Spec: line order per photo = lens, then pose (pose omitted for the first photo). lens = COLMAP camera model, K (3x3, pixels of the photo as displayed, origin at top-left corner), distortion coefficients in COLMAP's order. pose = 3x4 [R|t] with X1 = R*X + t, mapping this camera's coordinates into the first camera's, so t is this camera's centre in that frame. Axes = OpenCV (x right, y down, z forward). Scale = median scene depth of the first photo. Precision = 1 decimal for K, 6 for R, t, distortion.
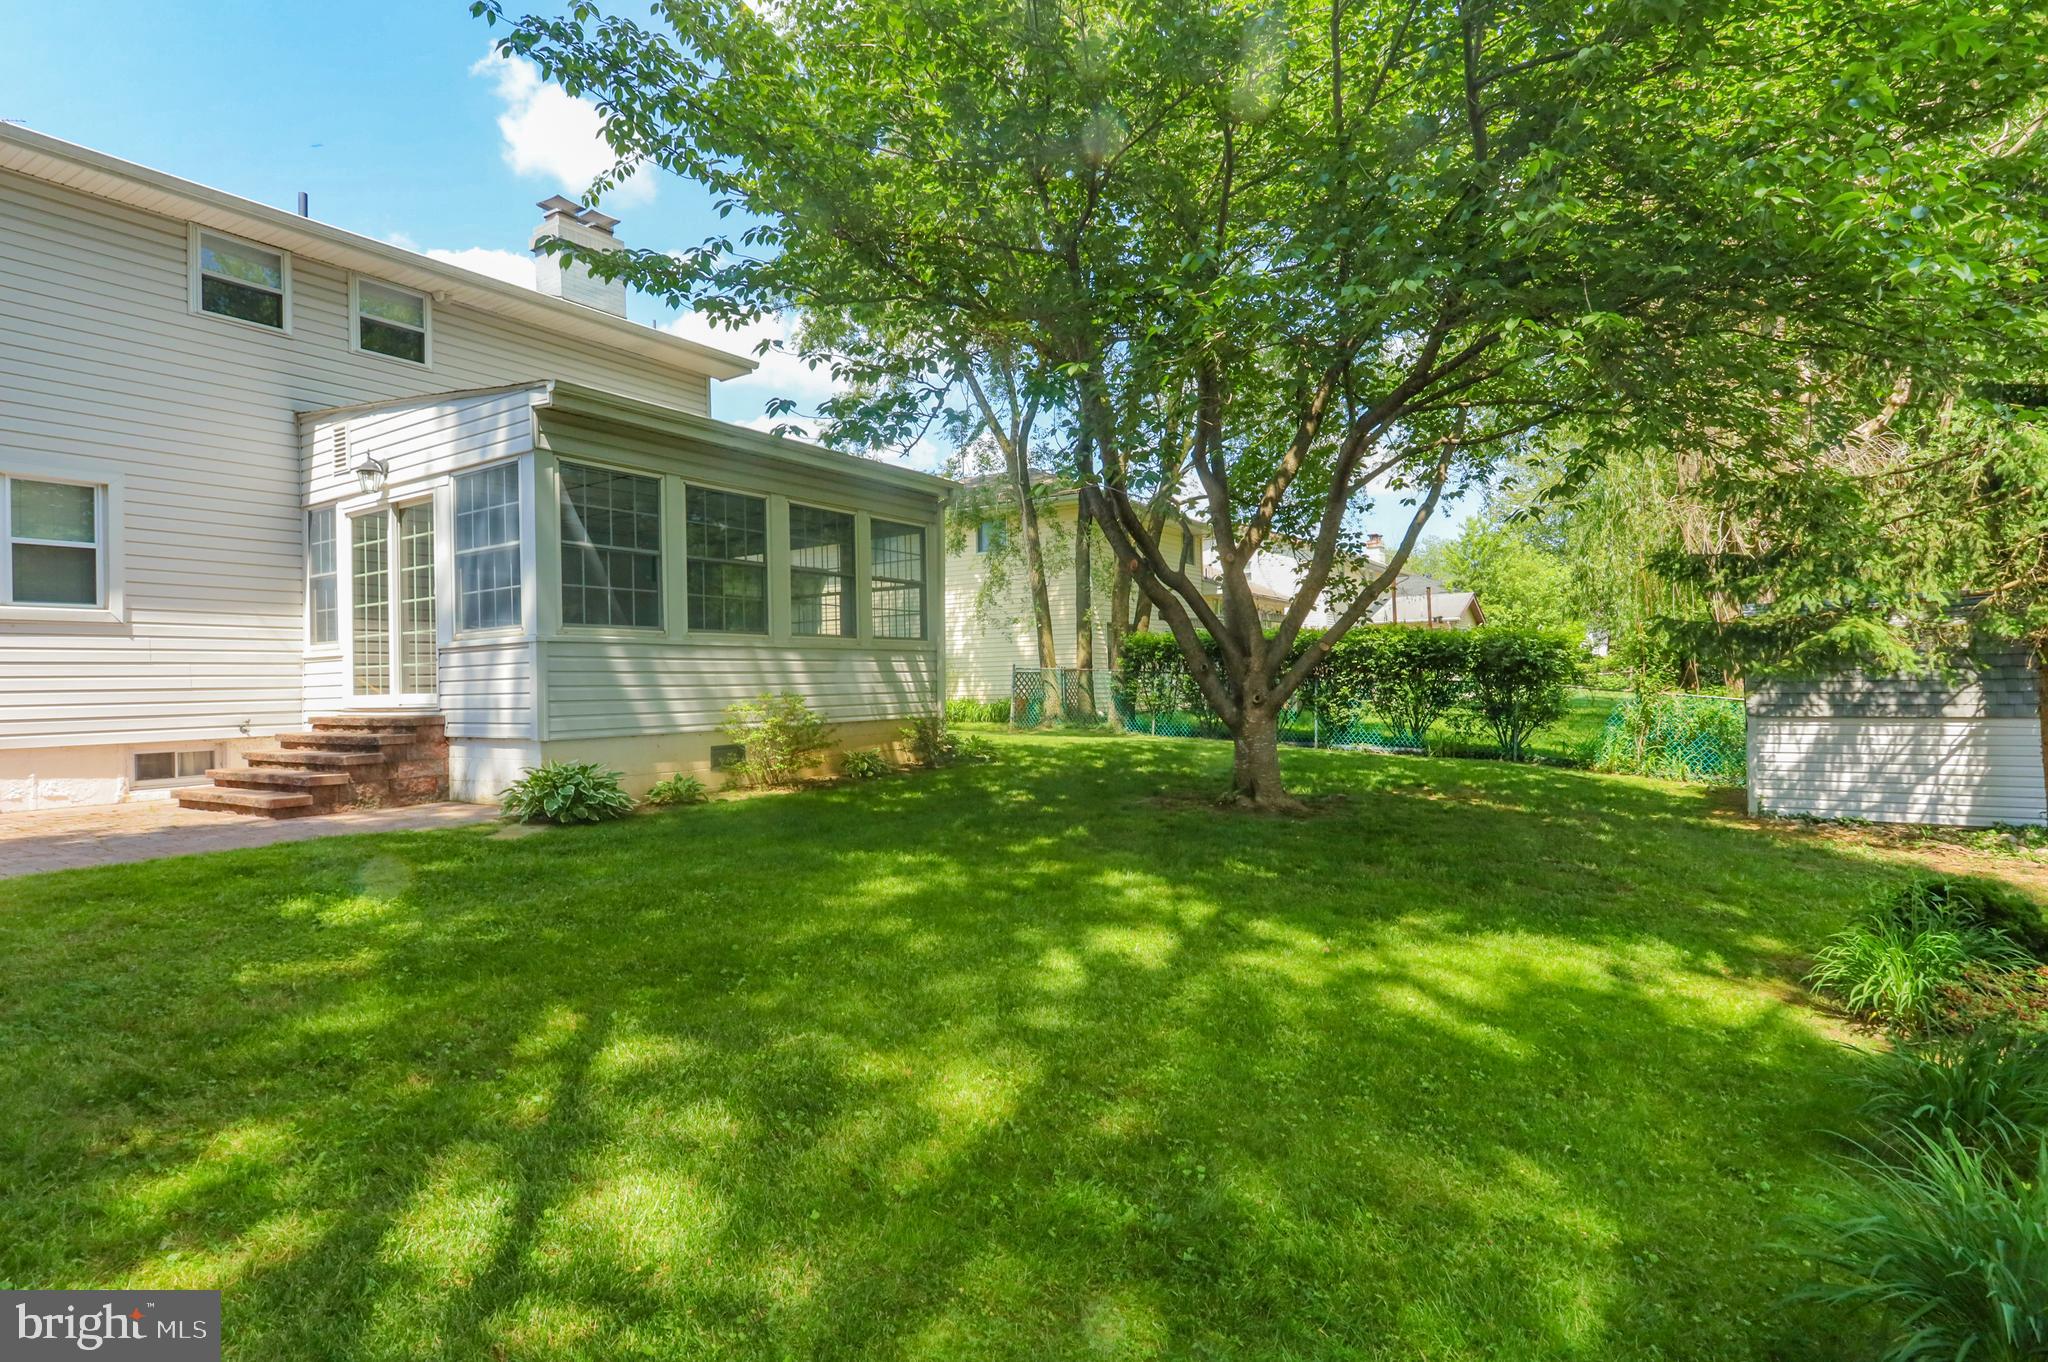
lens RADIAL K [[1013.9, 0, 1021.3], [0, 1013.9, 678.1], [0, 0, 1]] dist [-0.006259, 0.001574]
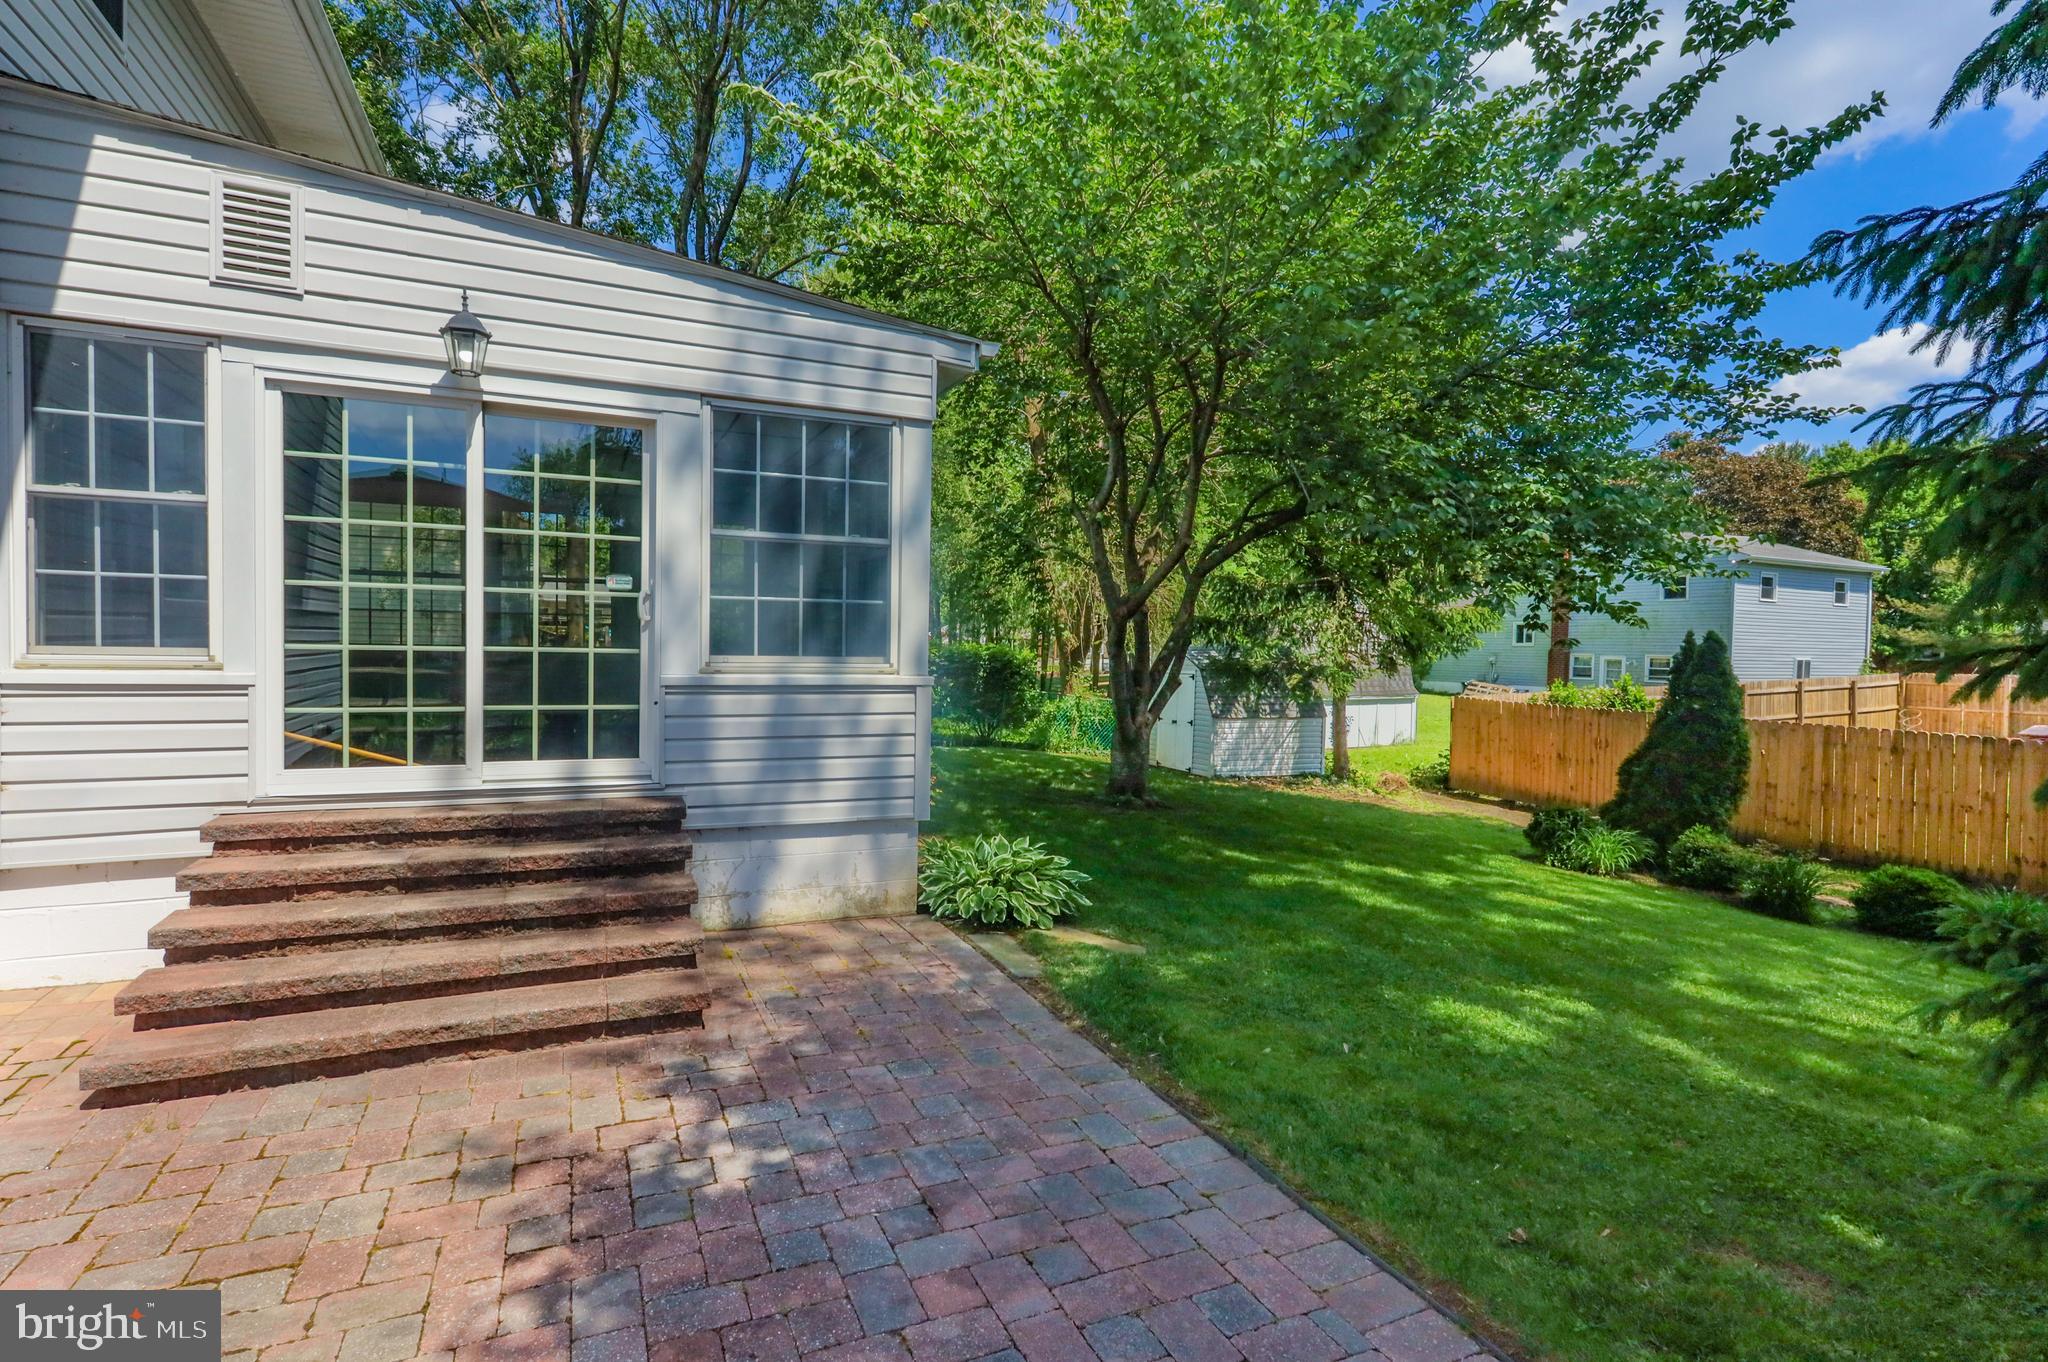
lens RADIAL K [[951.0, 0, 1020.1], [0, 951.0, 674.4], [0, 0, 1]] dist [-0.009604, 0.002802]
pose [[0.537897, 0.008241, 0.842971, -0.817369], [-0.033701, 0.999363, 0.011735, -0.042491], [-0.842337, -0.034721, 0.537832, 0.454402]]
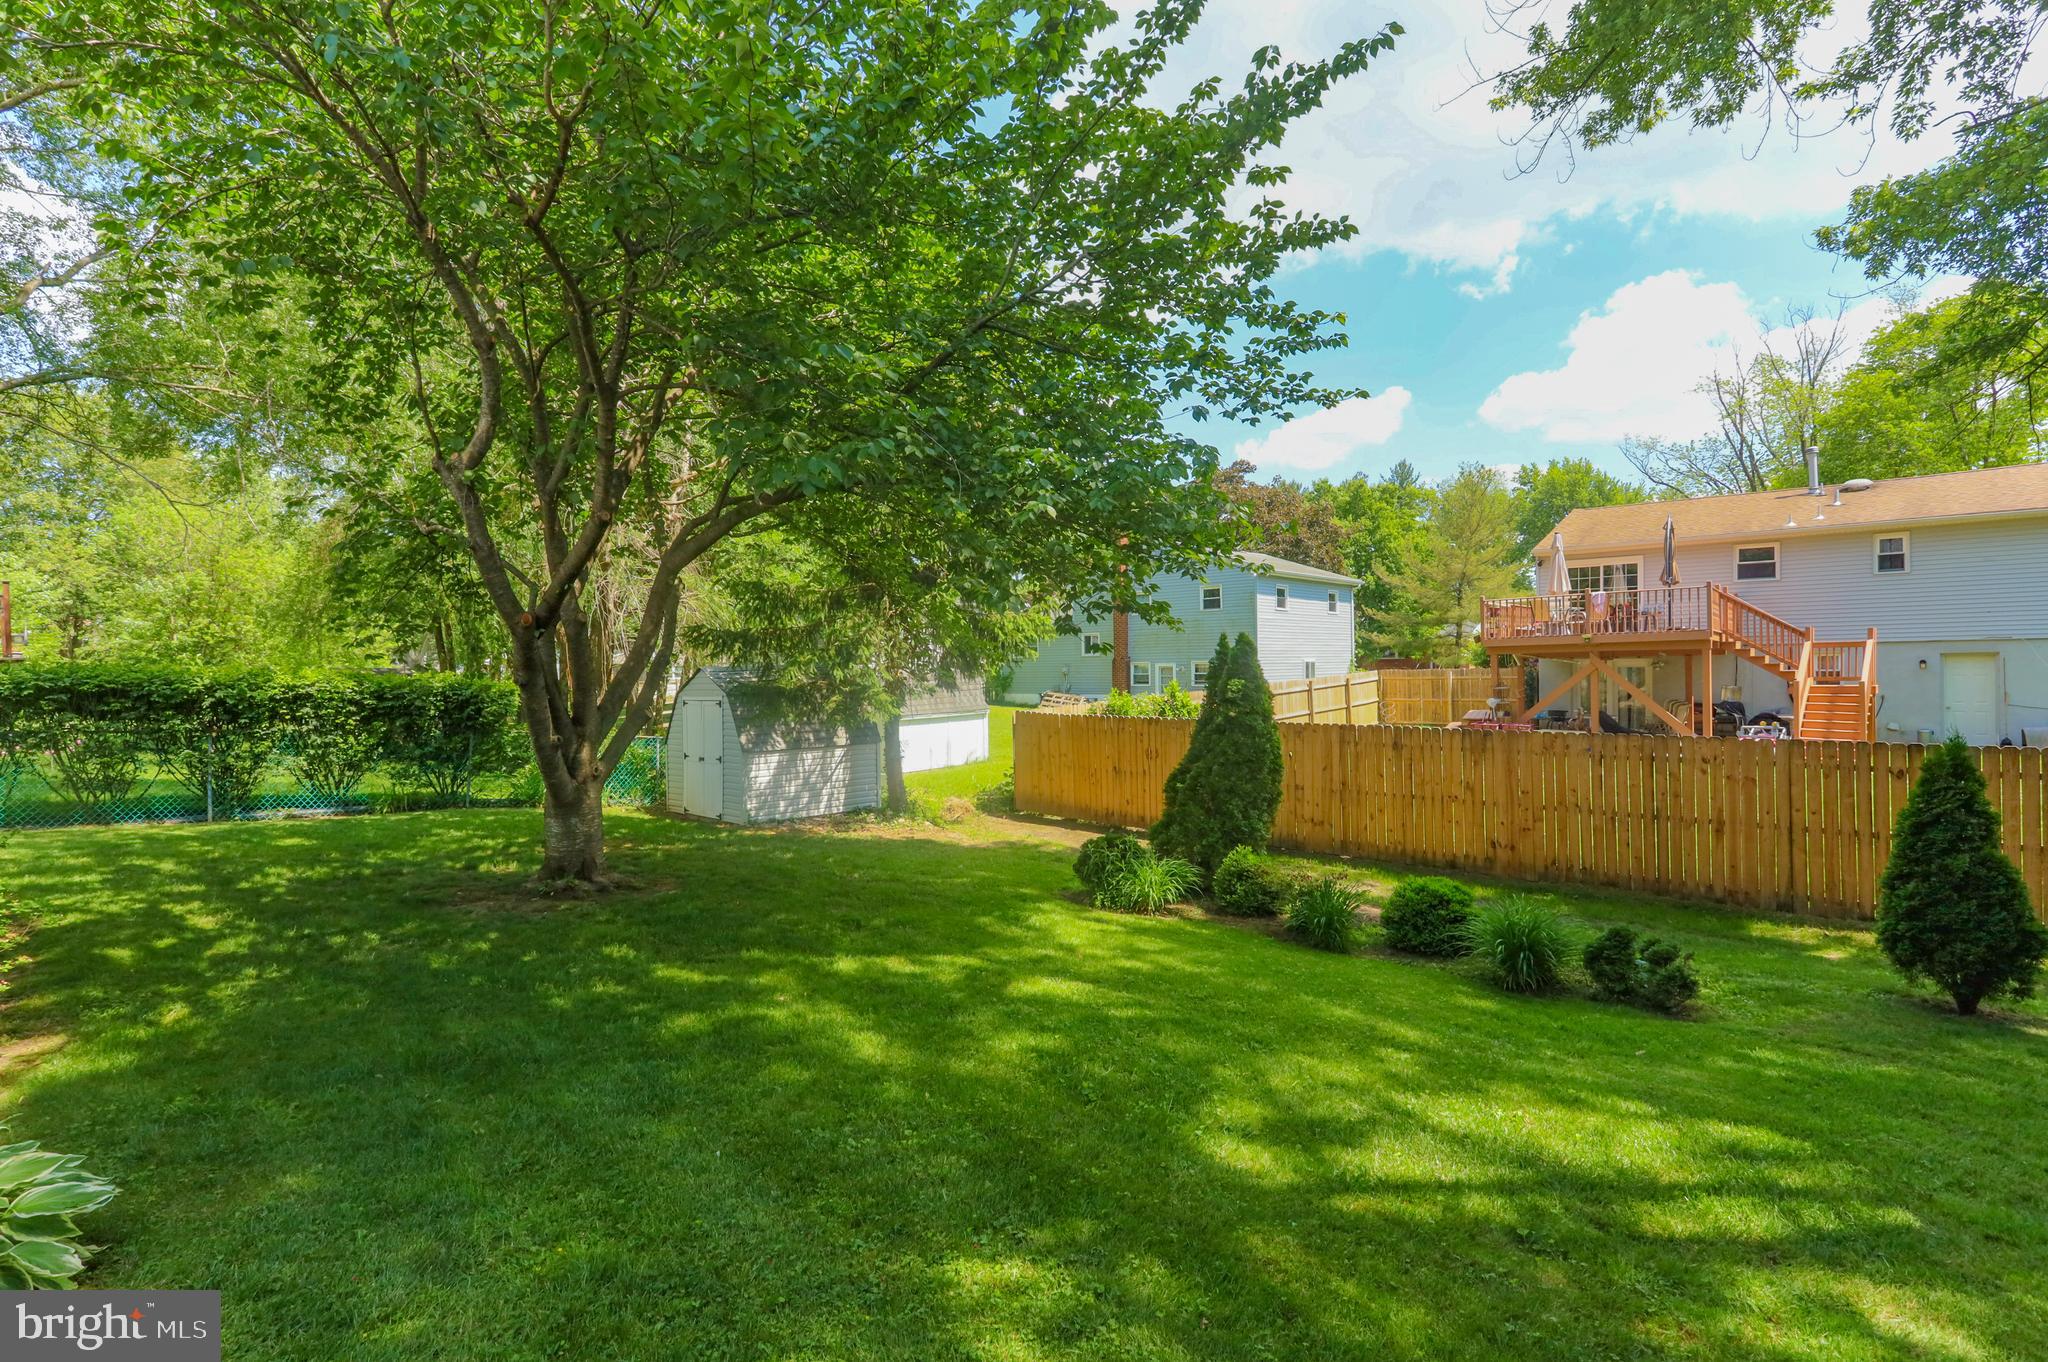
lens RADIAL K [[951.0, 0, 1030.2], [0, 951.0, 677.6], [0, 0, 1]] dist [-0.009604, 0.002802]
pose [[0.156879, 0.009023, 0.987577, -0.521353], [0.006841, 0.999924, -0.010223, -0.049239], [-0.987594, 0.008360, 0.156806, 0.437881]]
